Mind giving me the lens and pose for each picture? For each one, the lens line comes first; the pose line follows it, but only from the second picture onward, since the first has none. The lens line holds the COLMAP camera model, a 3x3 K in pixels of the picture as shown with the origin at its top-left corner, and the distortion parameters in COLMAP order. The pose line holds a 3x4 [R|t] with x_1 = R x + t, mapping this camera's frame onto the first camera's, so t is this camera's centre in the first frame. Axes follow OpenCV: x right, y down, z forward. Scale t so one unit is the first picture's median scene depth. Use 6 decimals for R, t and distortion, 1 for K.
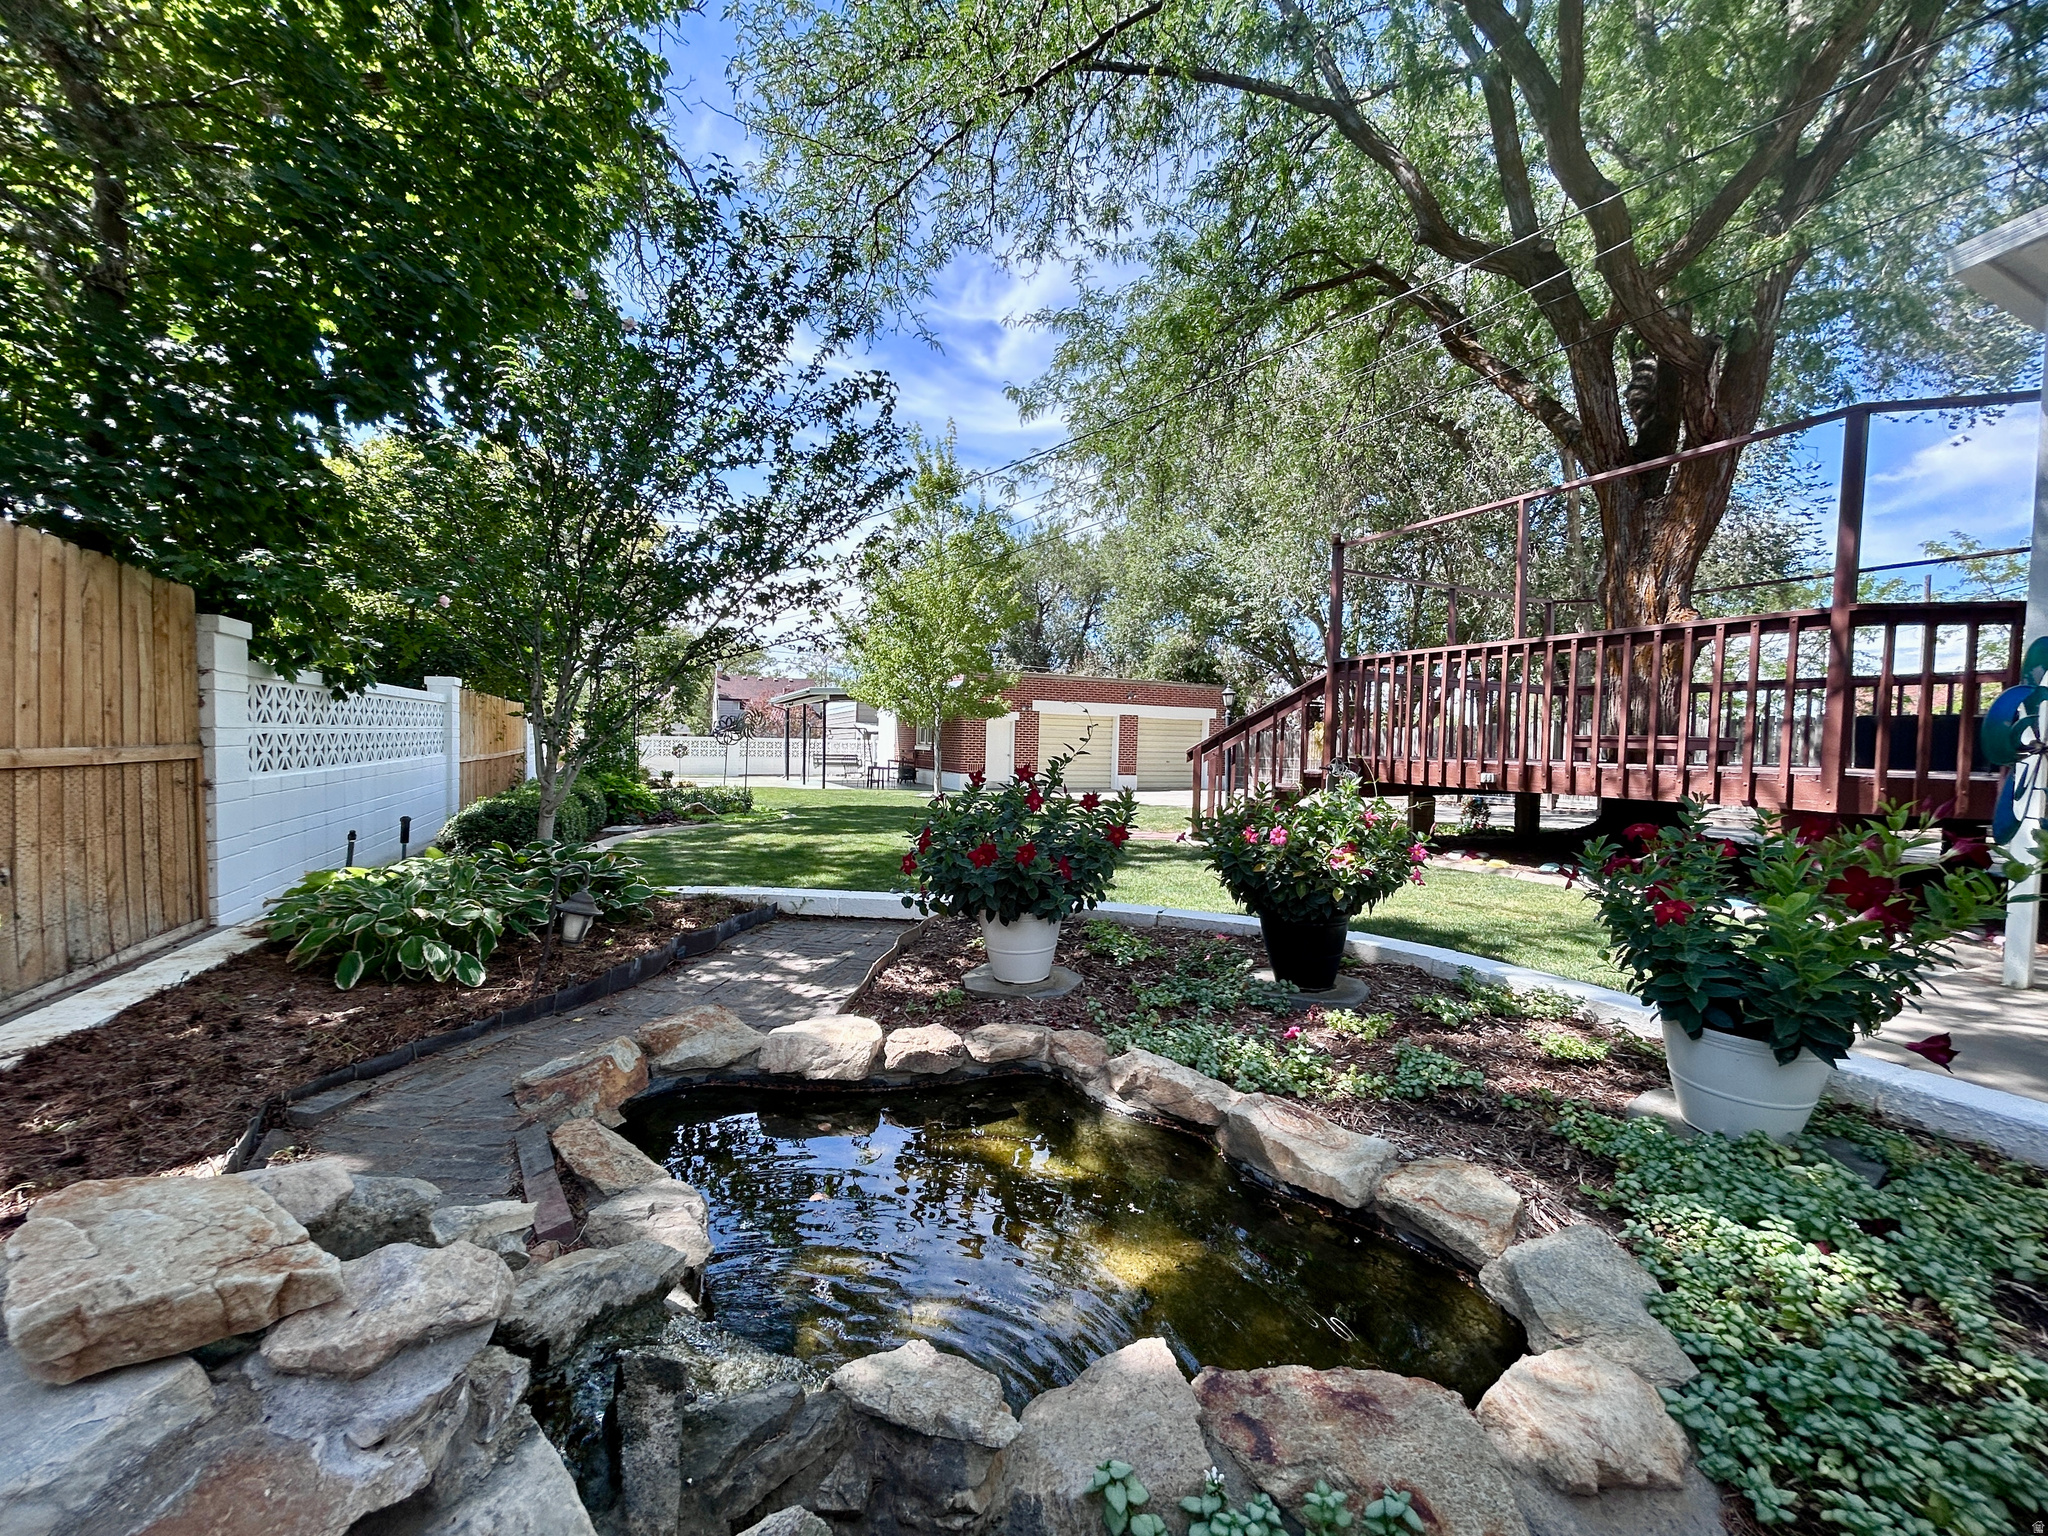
lens RADIAL K [[825.9, 0, 1022.4], [0, 825.9, 763.9], [0, 0, 1]] dist [0.000164, 0.000639]
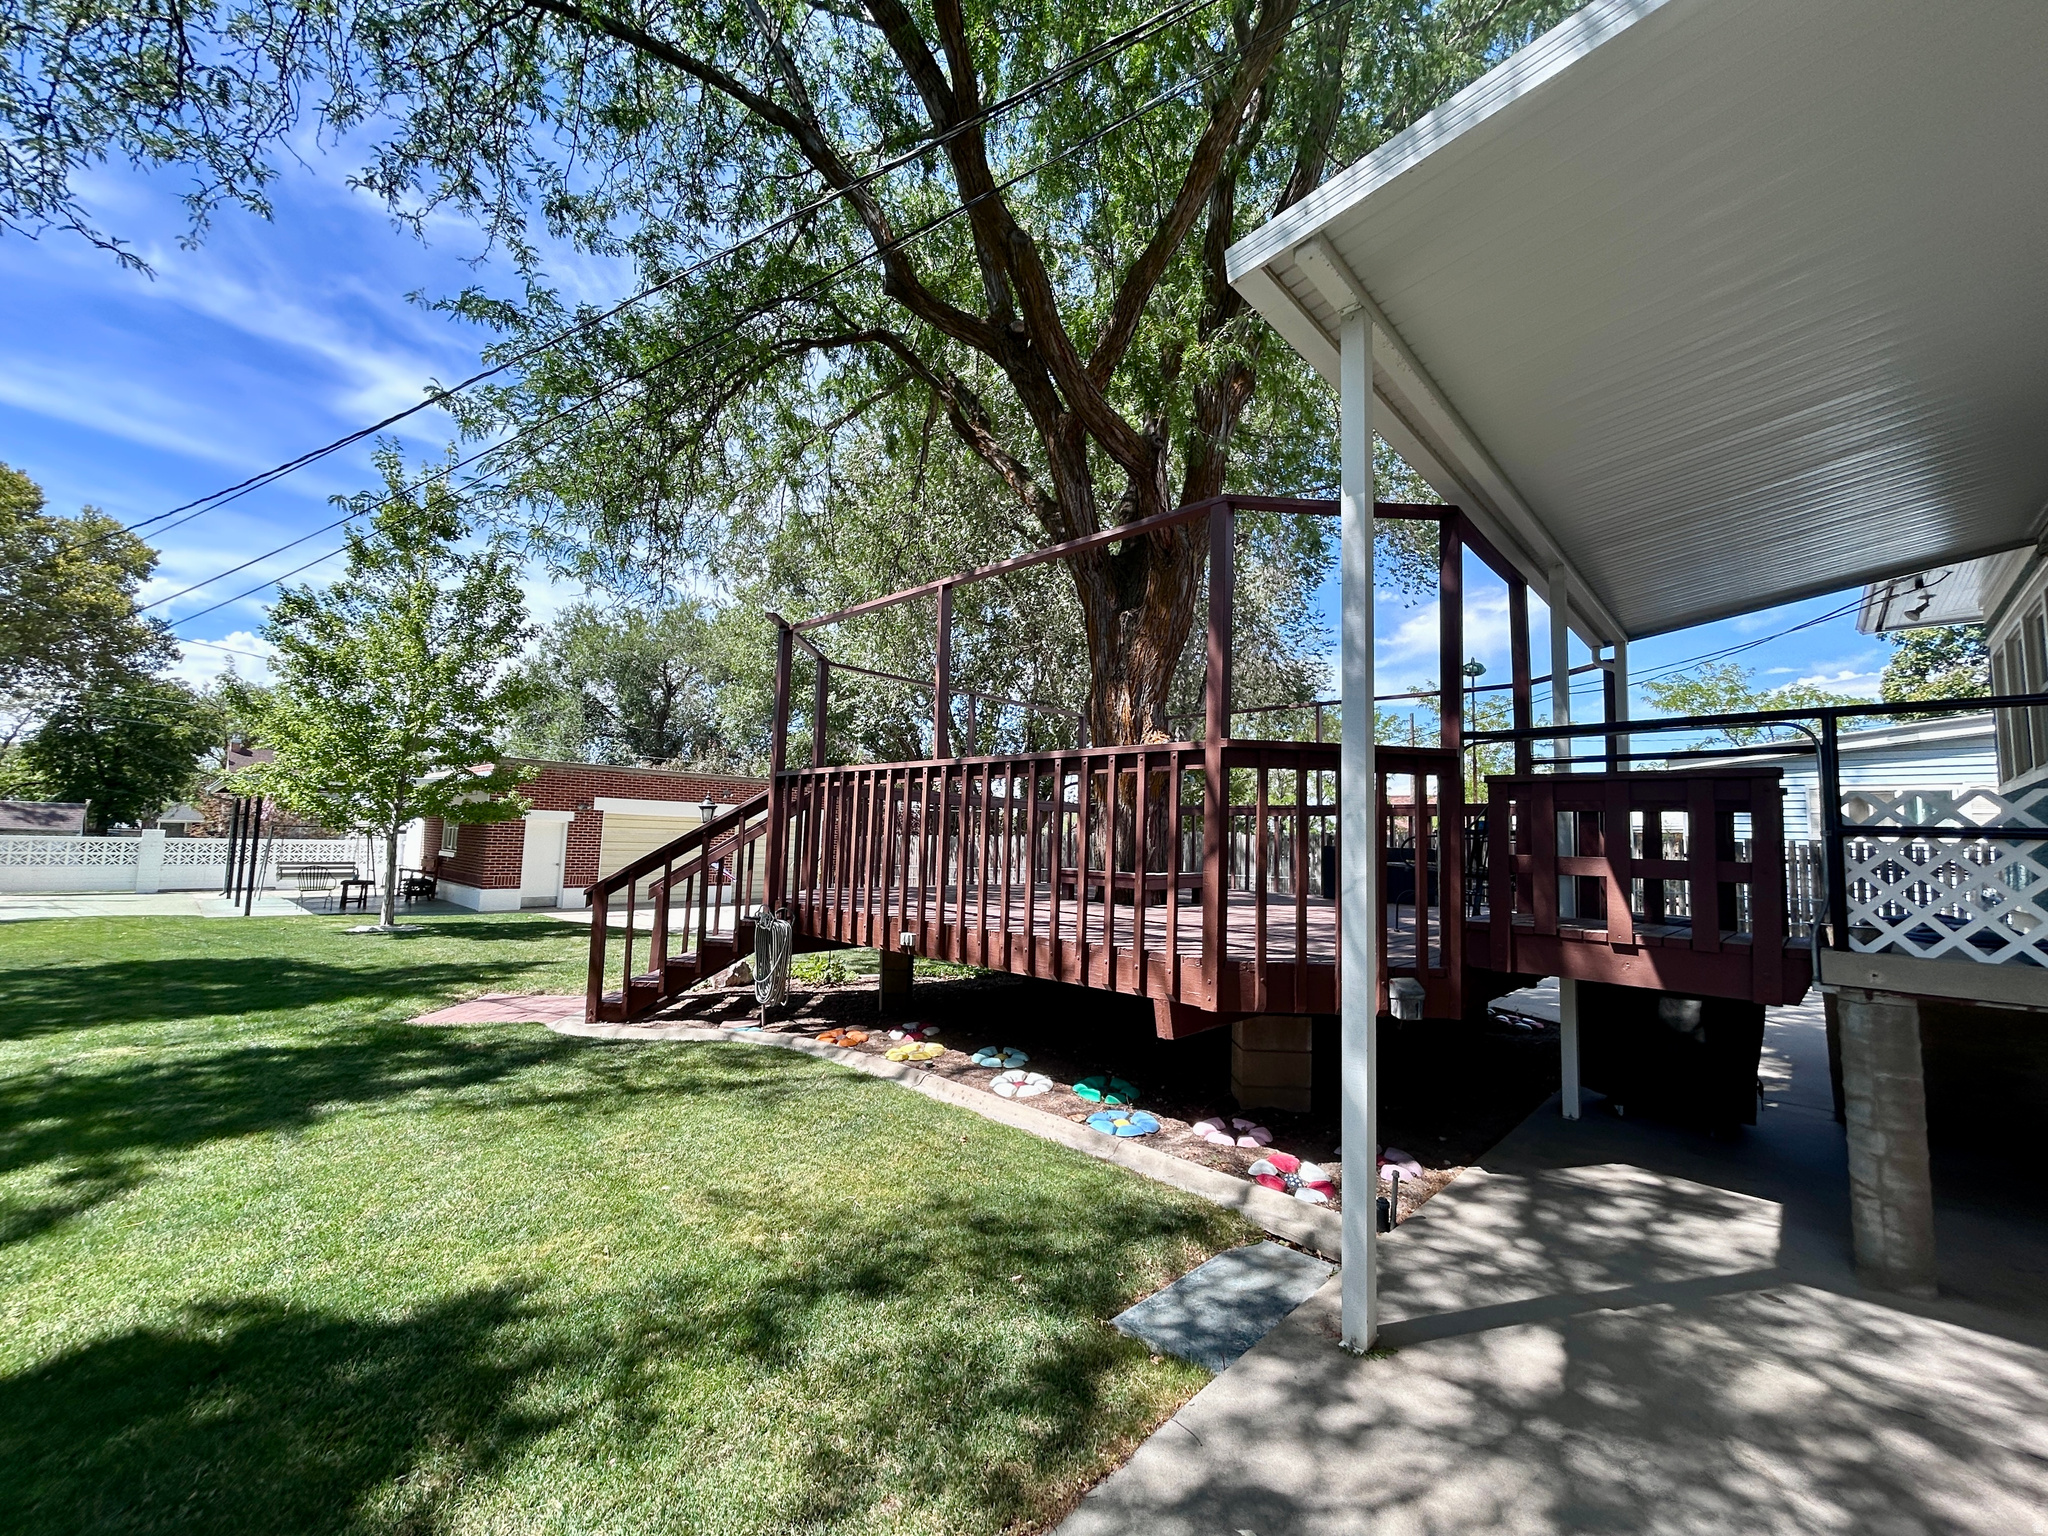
lens RADIAL K [[825.9, 0, 1022.4], [0, 825.9, 763.9], [0, 0, 1]] dist [0.000164, 0.000639]
pose [[0.933382, 0.037368, 0.356933, 0.337148], [0.002561, 0.993846, -0.110745, -0.051485], [-0.358874, 0.104281, 0.927542, 0.212864]]
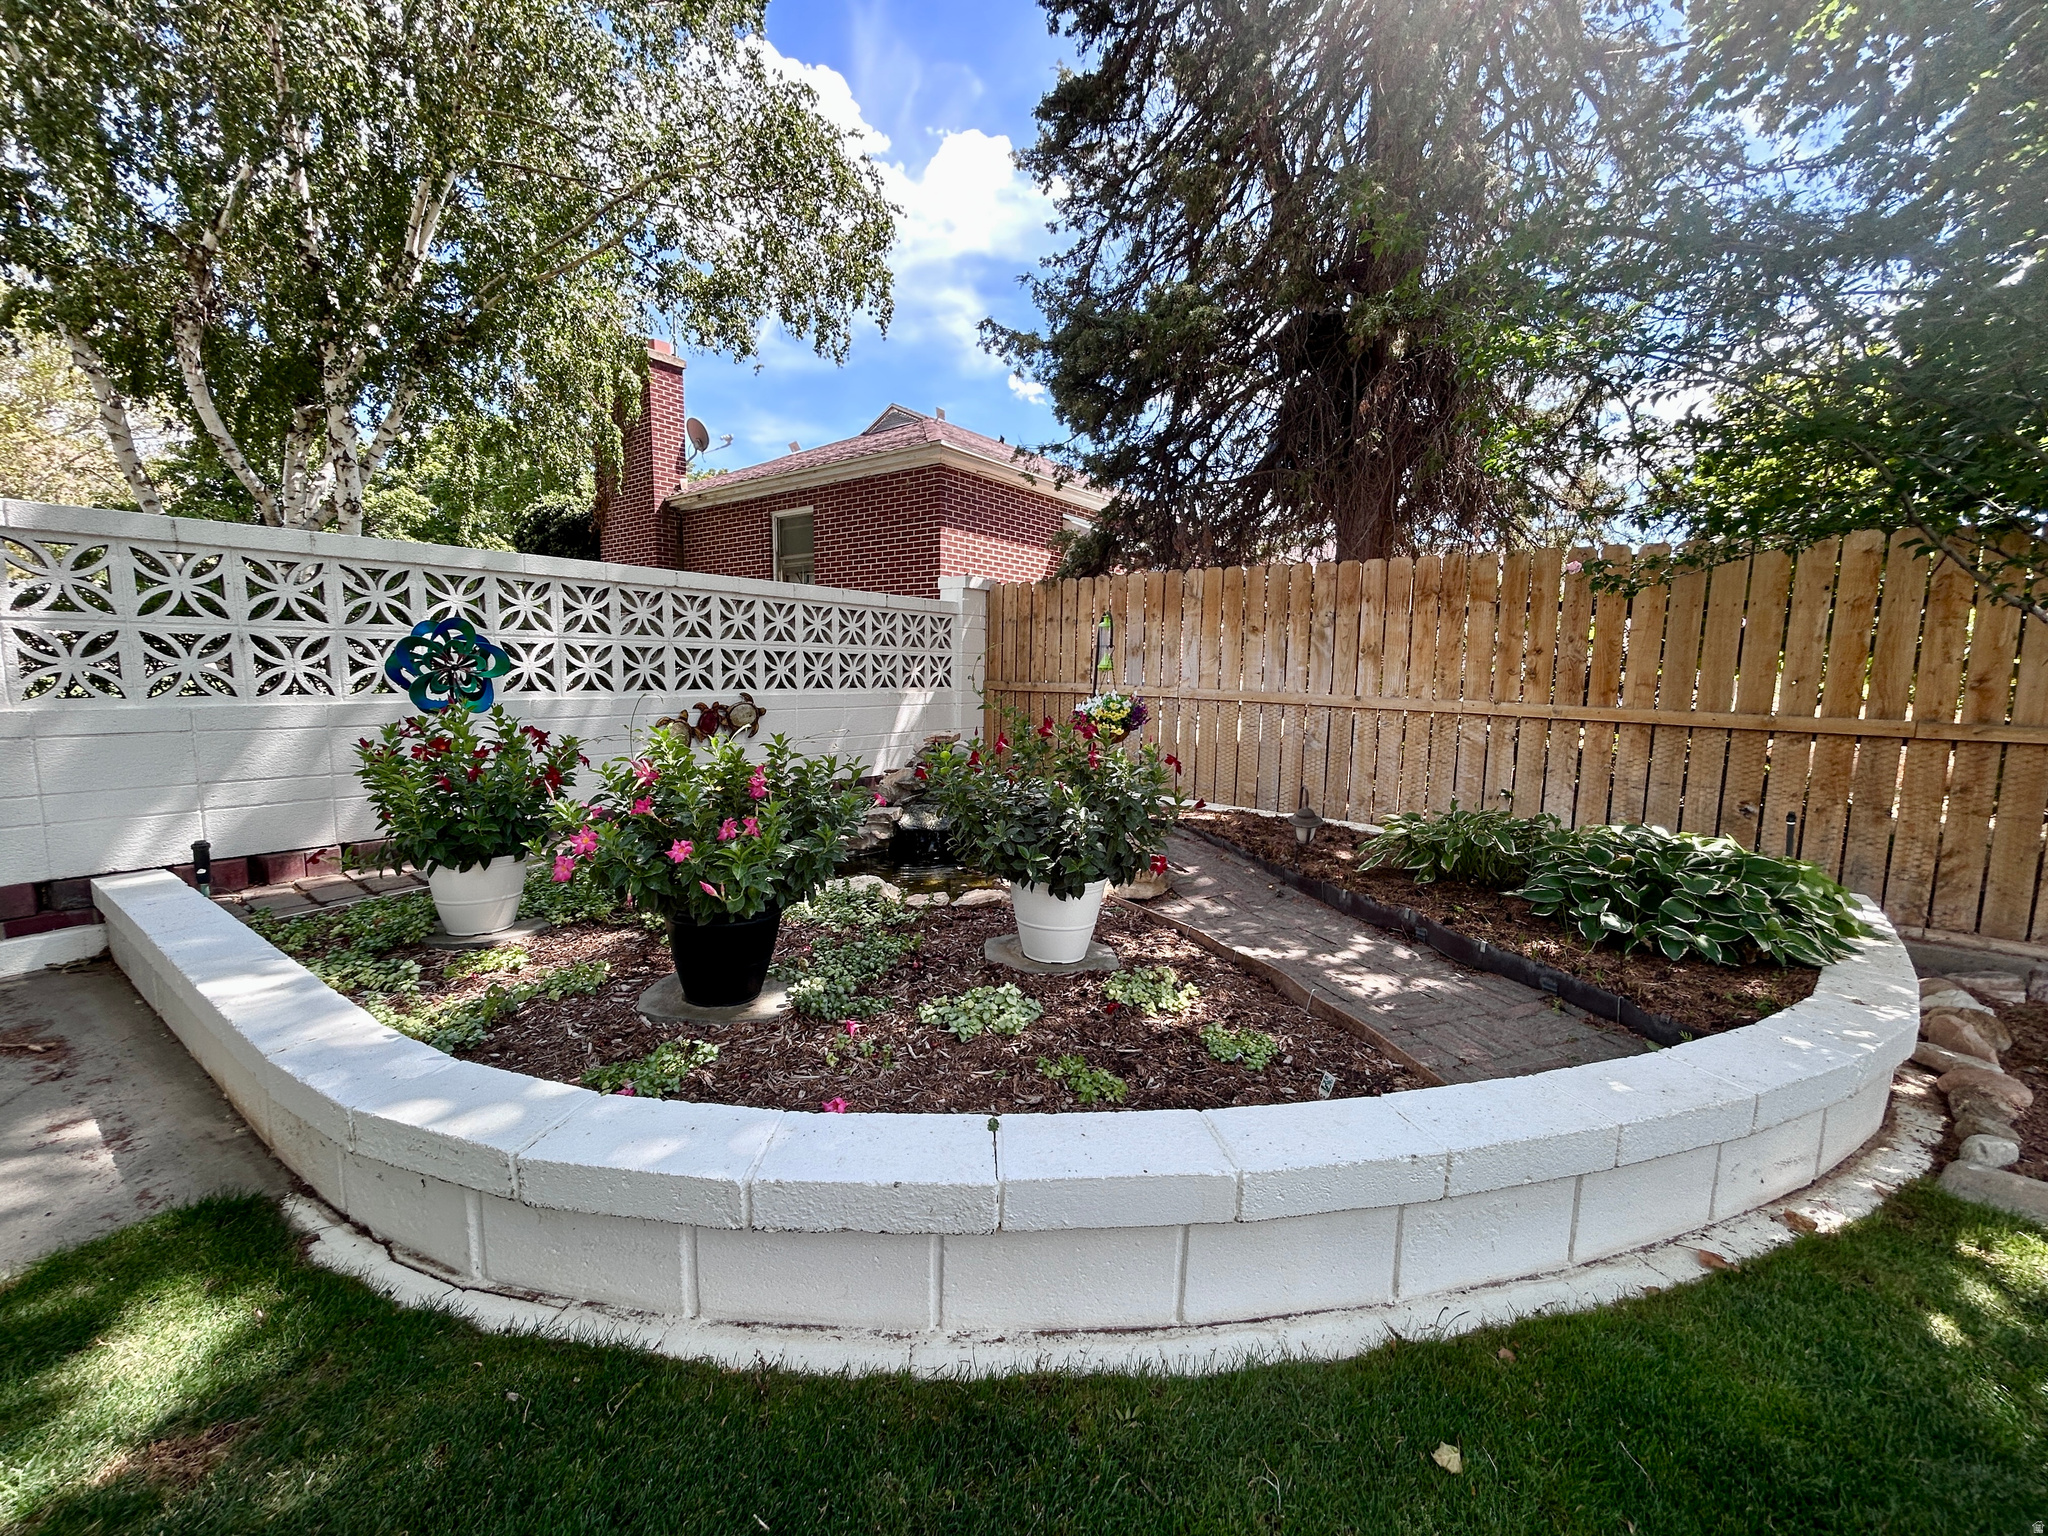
lens RADIAL K [[825.9, 0, 1022.4], [0, 825.9, 763.9], [0, 0, 1]] dist [0.000164, 0.000639]
pose [[-0.887071, 0.019511, -0.461220, 0.155940], [-0.048672, 0.989585, 0.135473, -0.023426], [0.459060, 0.142623, -0.876882, 0.599603]]
